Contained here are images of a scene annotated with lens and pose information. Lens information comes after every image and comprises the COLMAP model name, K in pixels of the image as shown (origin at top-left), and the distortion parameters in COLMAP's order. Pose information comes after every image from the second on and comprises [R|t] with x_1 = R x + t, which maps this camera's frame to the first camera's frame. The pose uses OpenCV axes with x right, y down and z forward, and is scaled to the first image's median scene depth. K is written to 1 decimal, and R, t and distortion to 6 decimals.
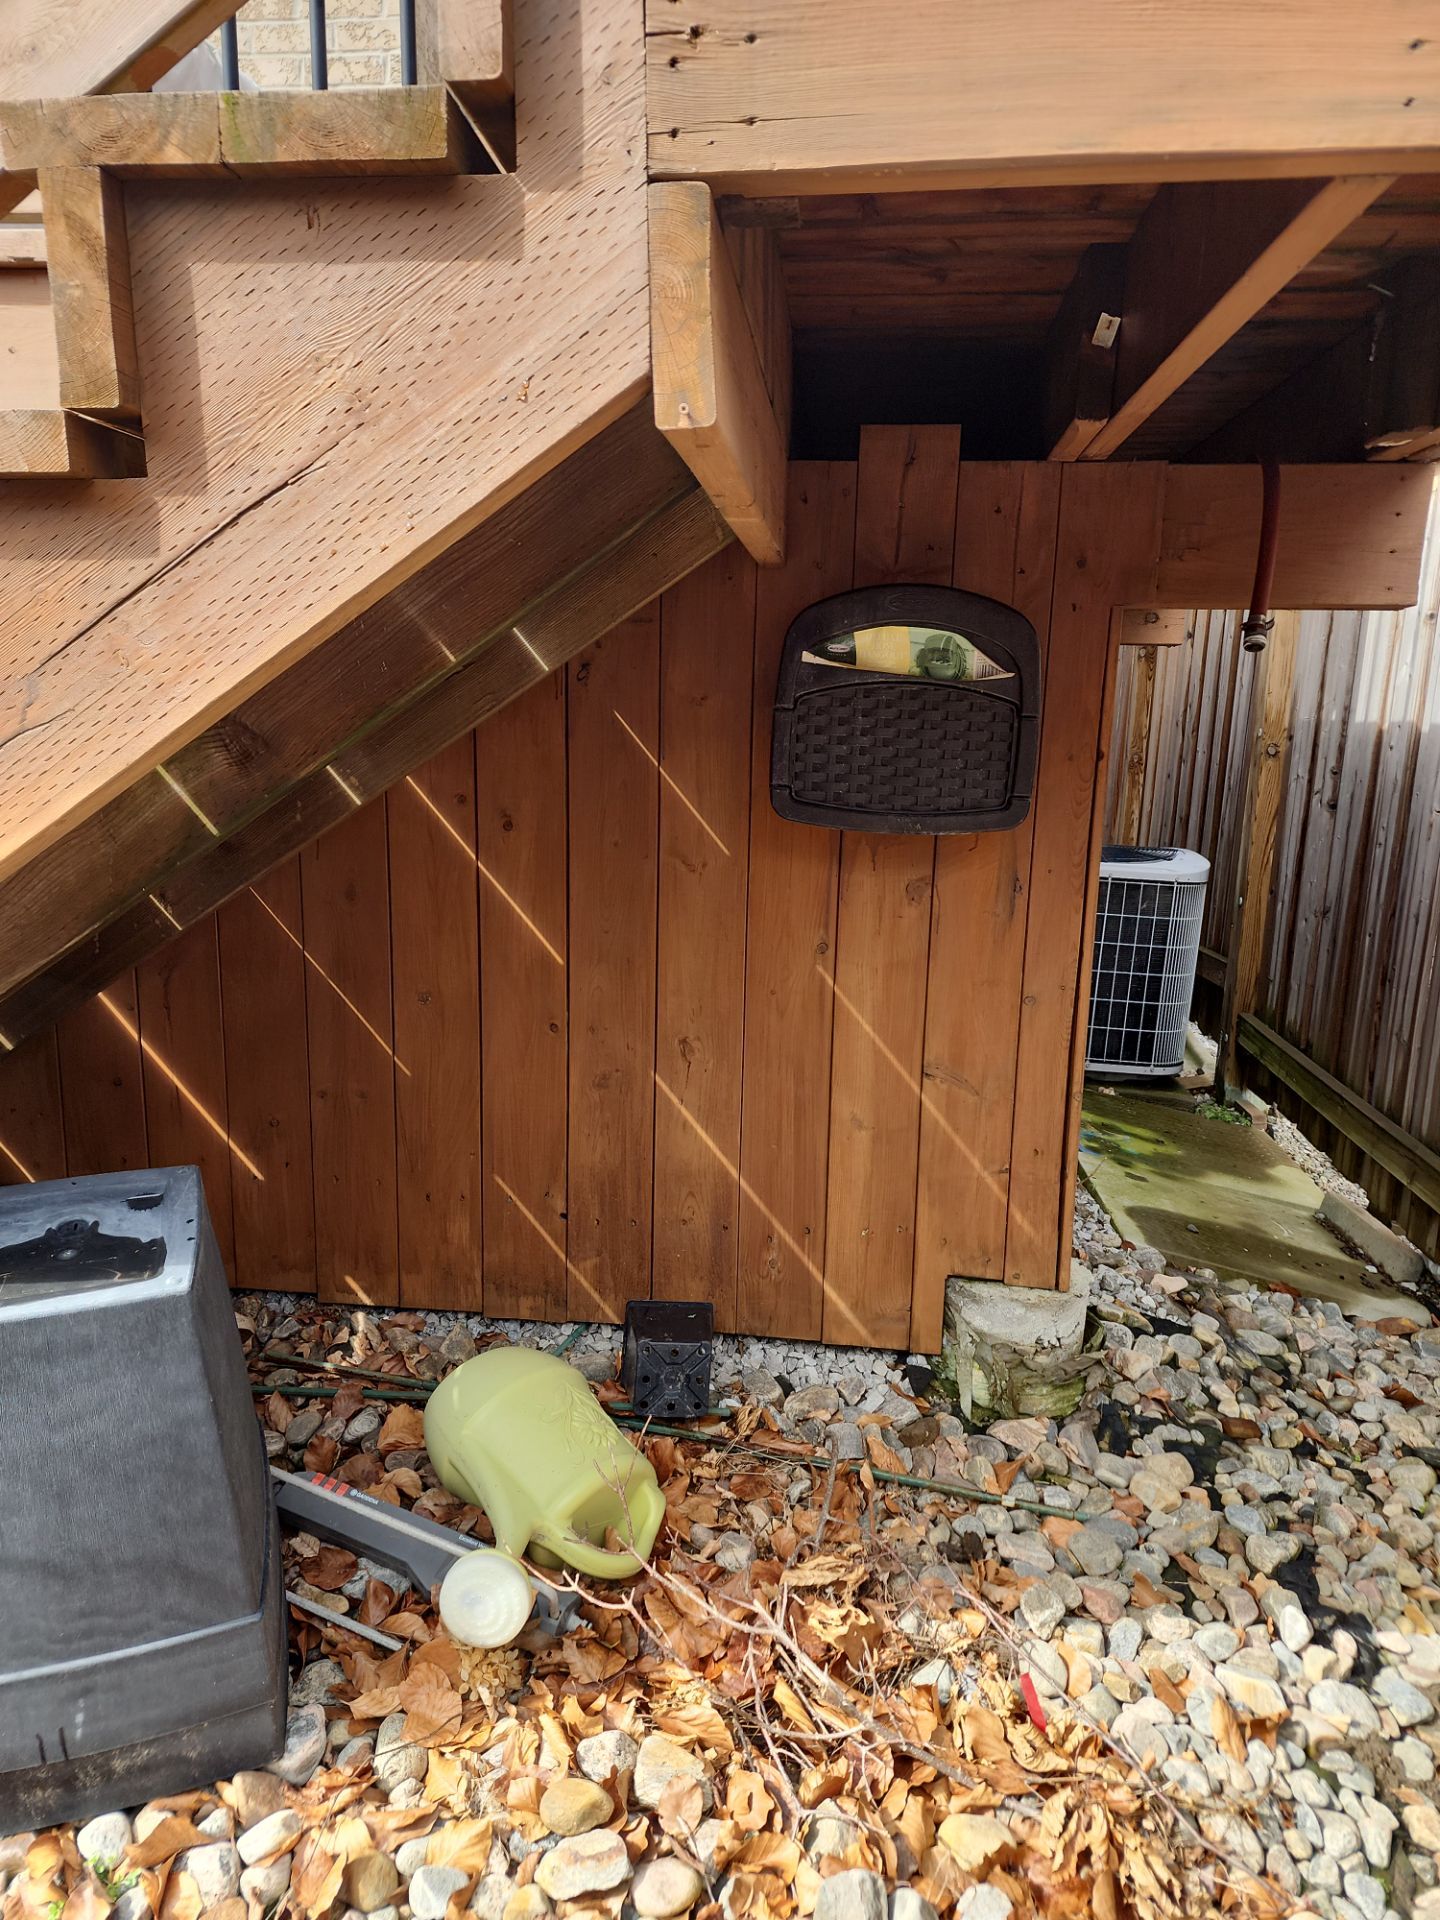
lens RADIAL K [[1268.9, 0, 720.0], [0, 1268.9, 960.0], [0, 0, 1]] dist [0.069483, -0.056740]
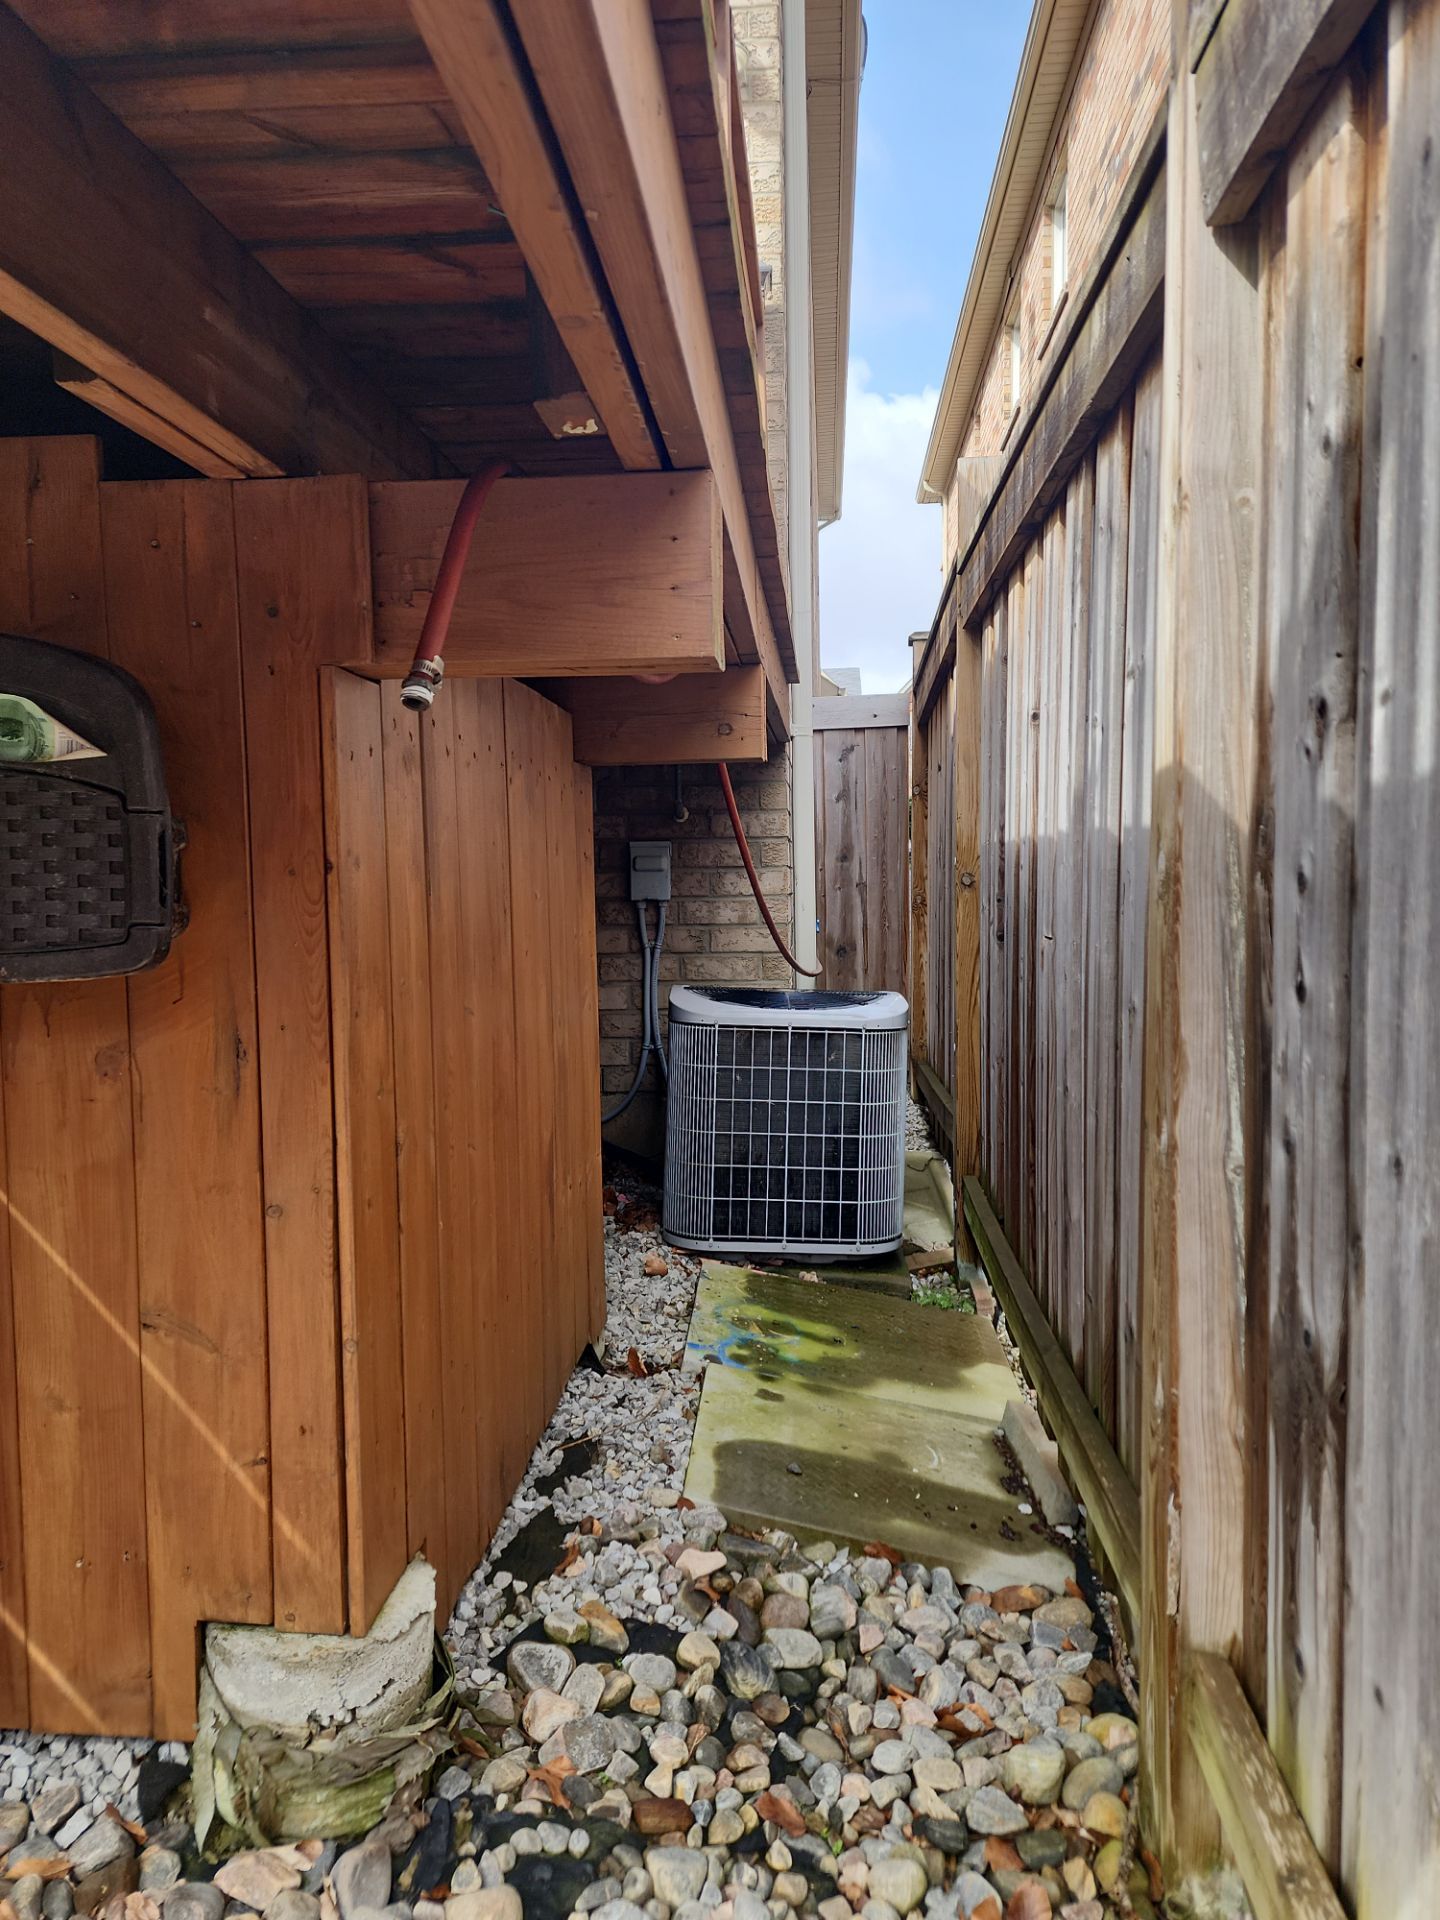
lens RADIAL K [[1268.9, 0, 720.0], [0, 1268.9, 960.0], [0, 0, 1]] dist [0.069483, -0.056740]
pose [[0.998805, -0.042311, 0.024460, 0.440788], [0.045058, 0.991059, -0.125583, -0.005442], [-0.018928, 0.126535, 0.991782, 0.249690]]
